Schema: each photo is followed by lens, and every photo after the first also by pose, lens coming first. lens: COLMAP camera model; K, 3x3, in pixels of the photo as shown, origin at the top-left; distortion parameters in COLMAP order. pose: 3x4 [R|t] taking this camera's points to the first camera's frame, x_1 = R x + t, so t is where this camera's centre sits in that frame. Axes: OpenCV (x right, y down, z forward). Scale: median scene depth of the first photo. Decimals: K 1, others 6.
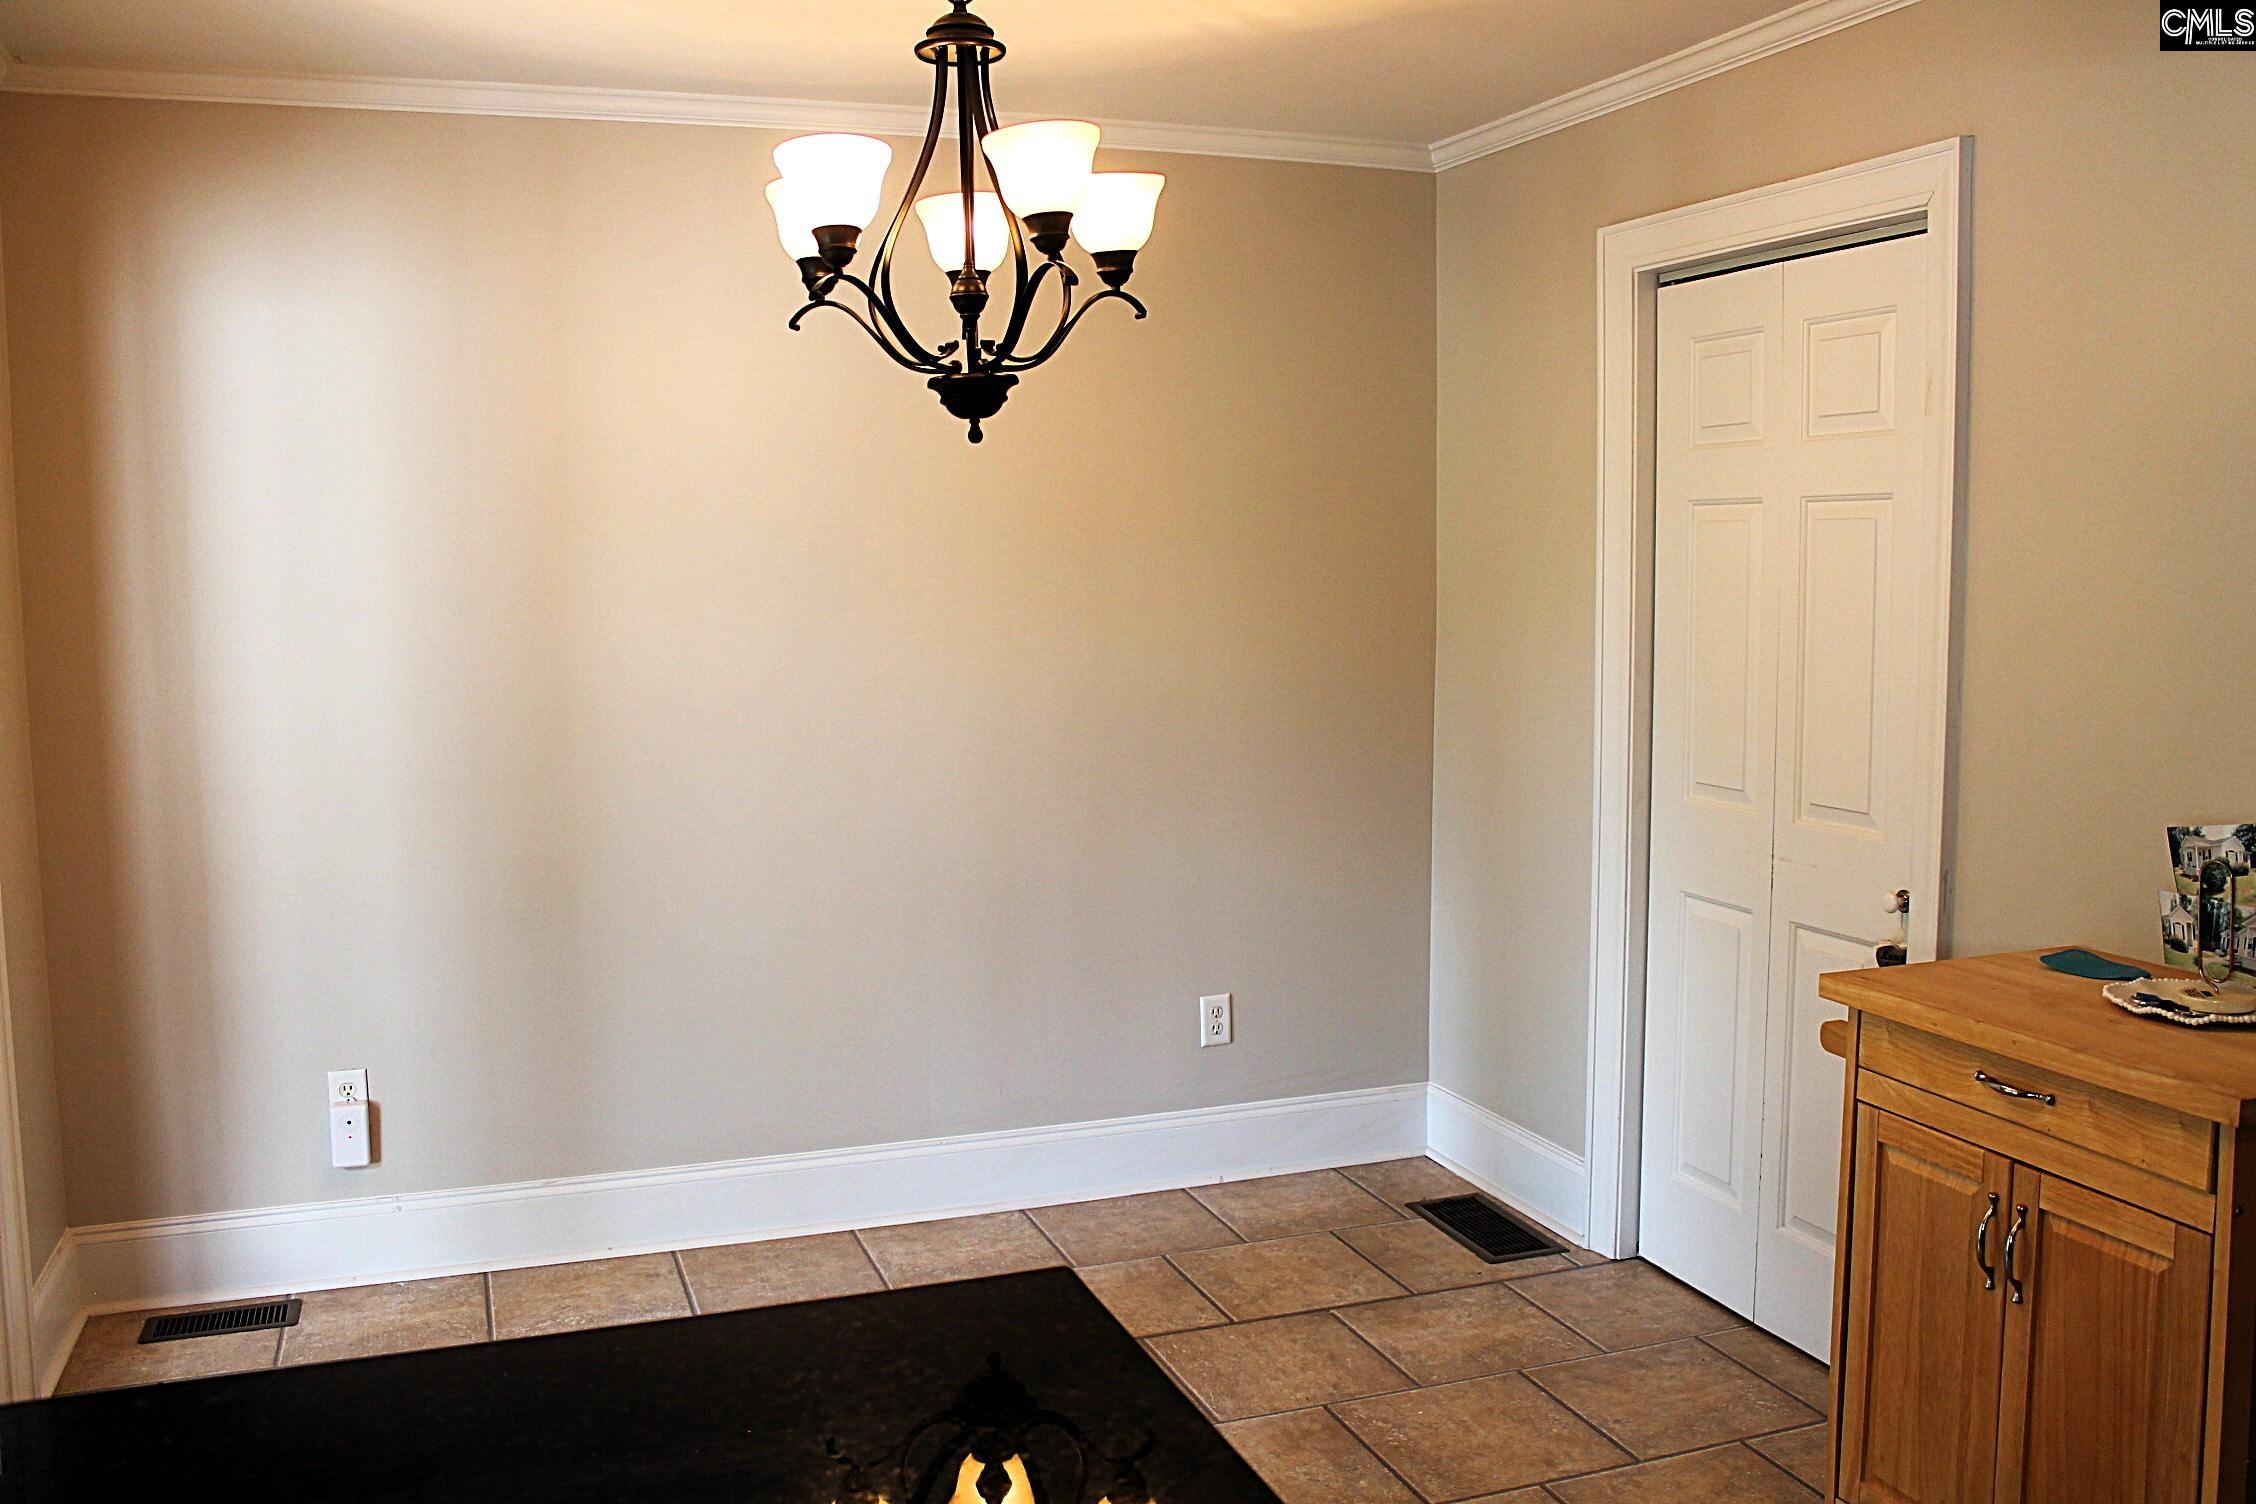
lens RADIAL K [[1915.5, 0, 1128.0], [0, 1915.5, 752.0], [0, 0, 1]] dist [-0.159720, 0.130611]
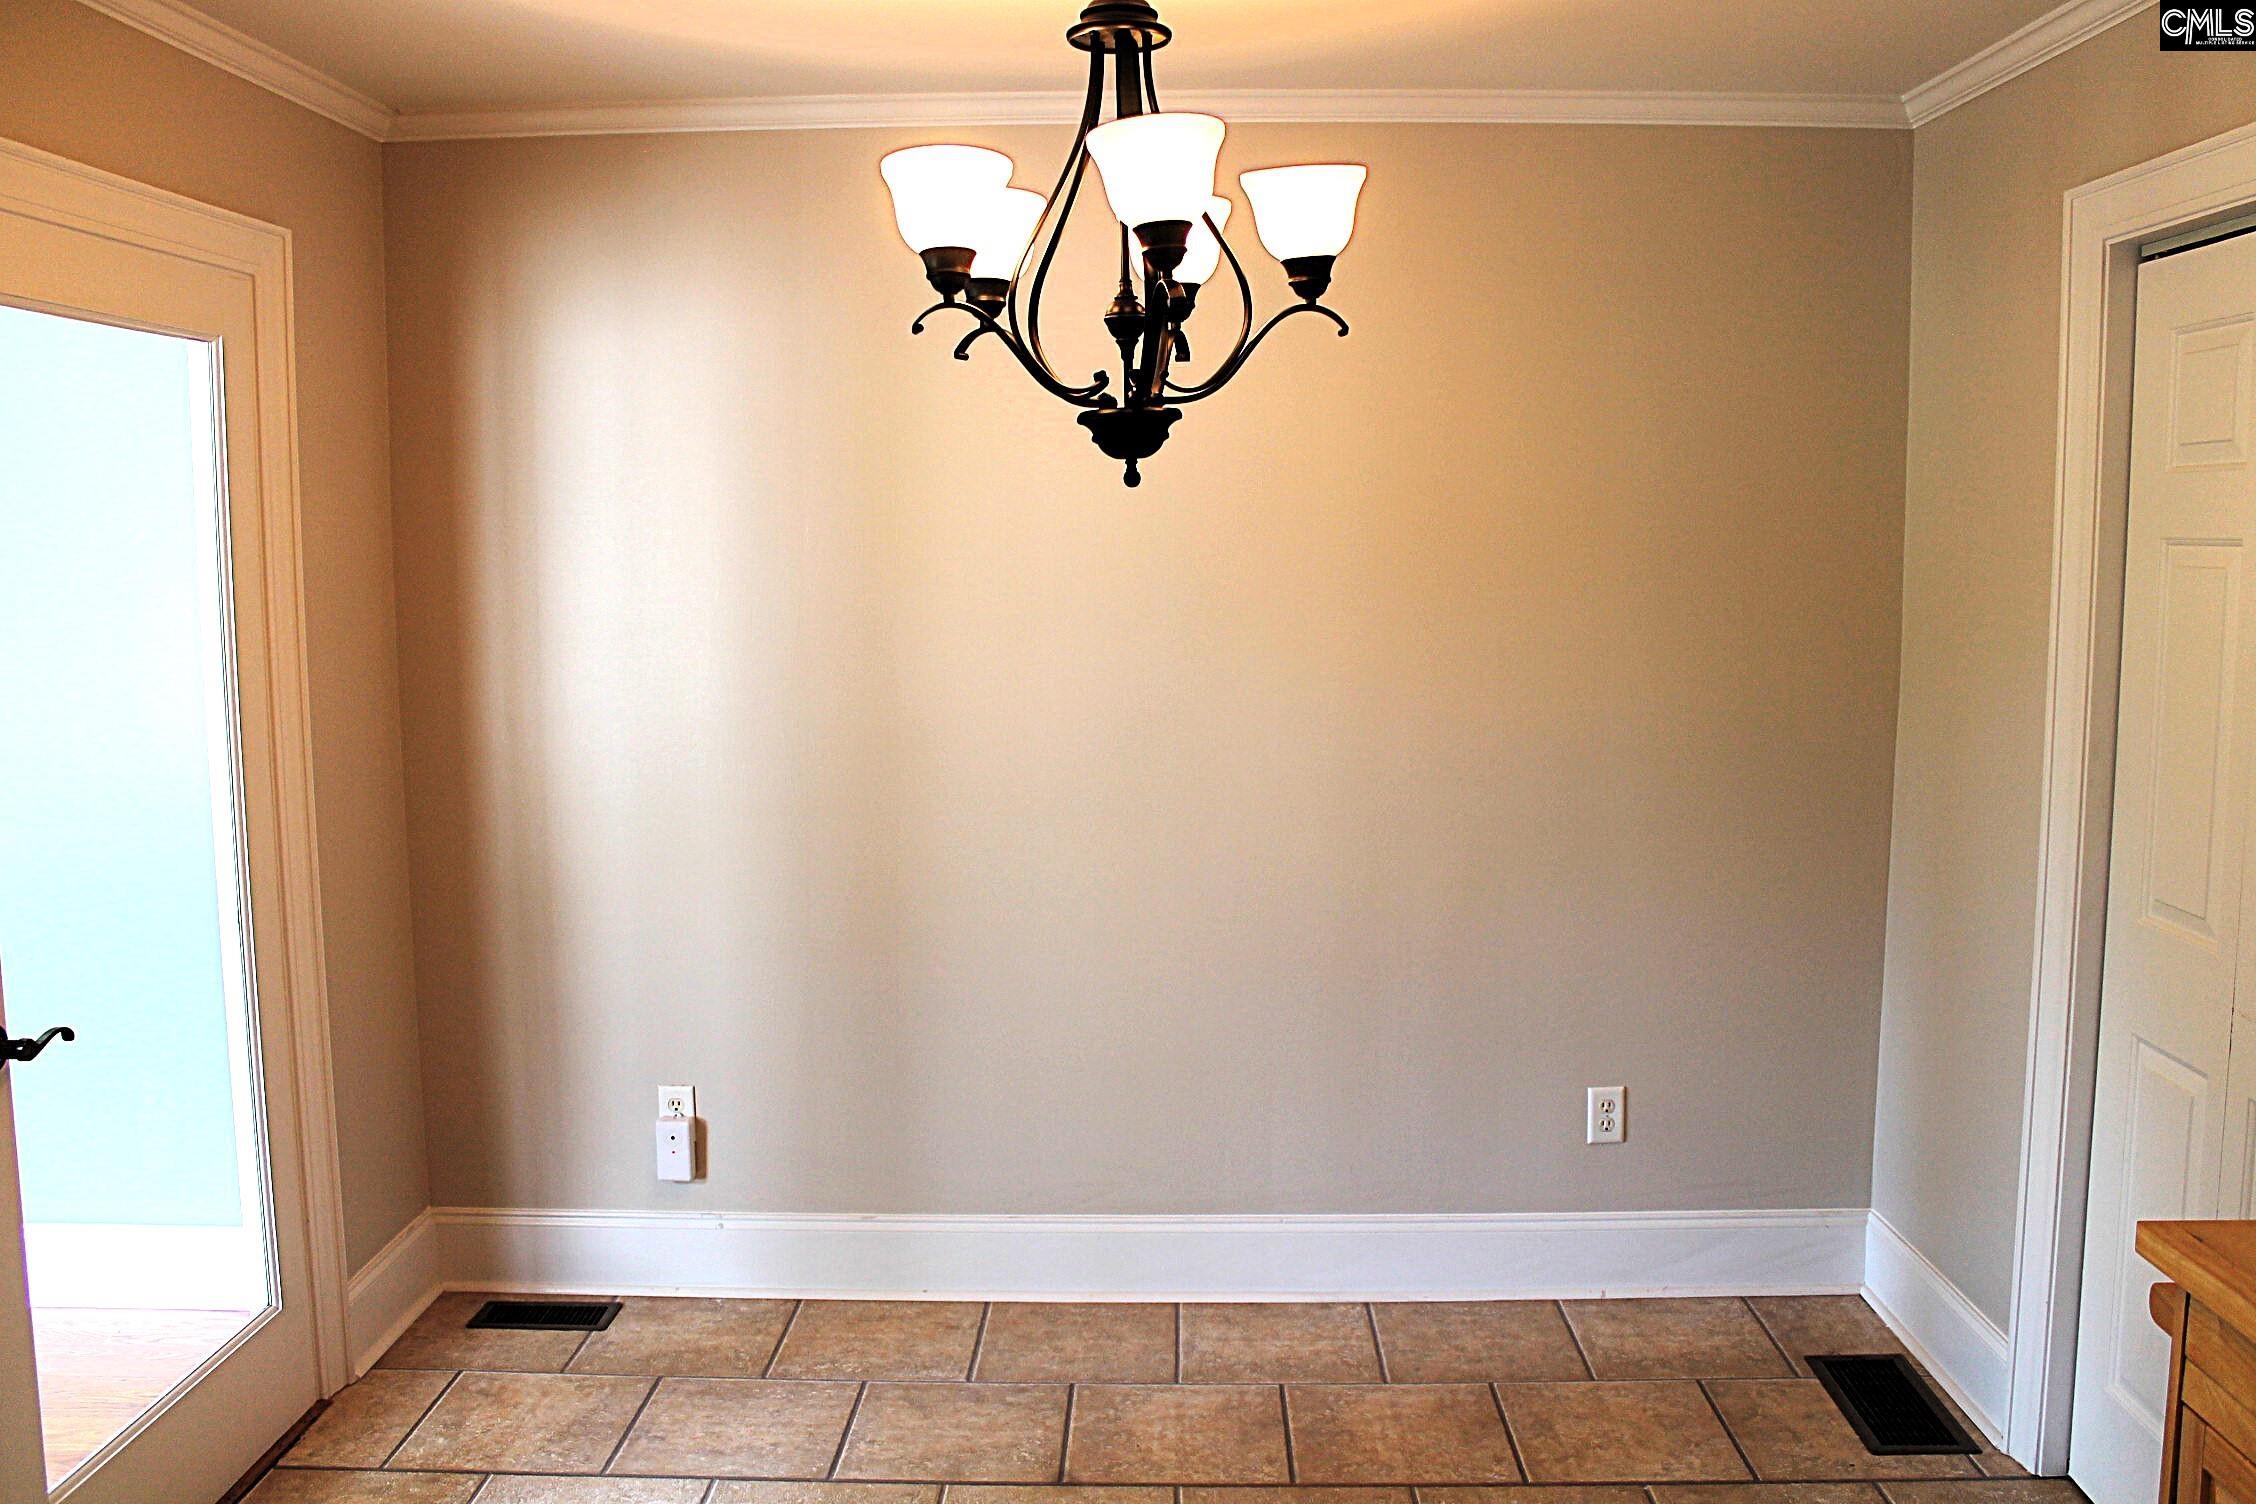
lens RADIAL K [[1915.5, 0, 1128.0], [0, 1915.5, 752.0], [0, 0, 1]] dist [-0.159720, 0.130611]
pose [[0.932086, 0.045783, -0.359331, 0.171789], [-0.040355, 0.998930, 0.022596, -0.043857], [0.359981, -0.006561, 0.932937, 0.132840]]
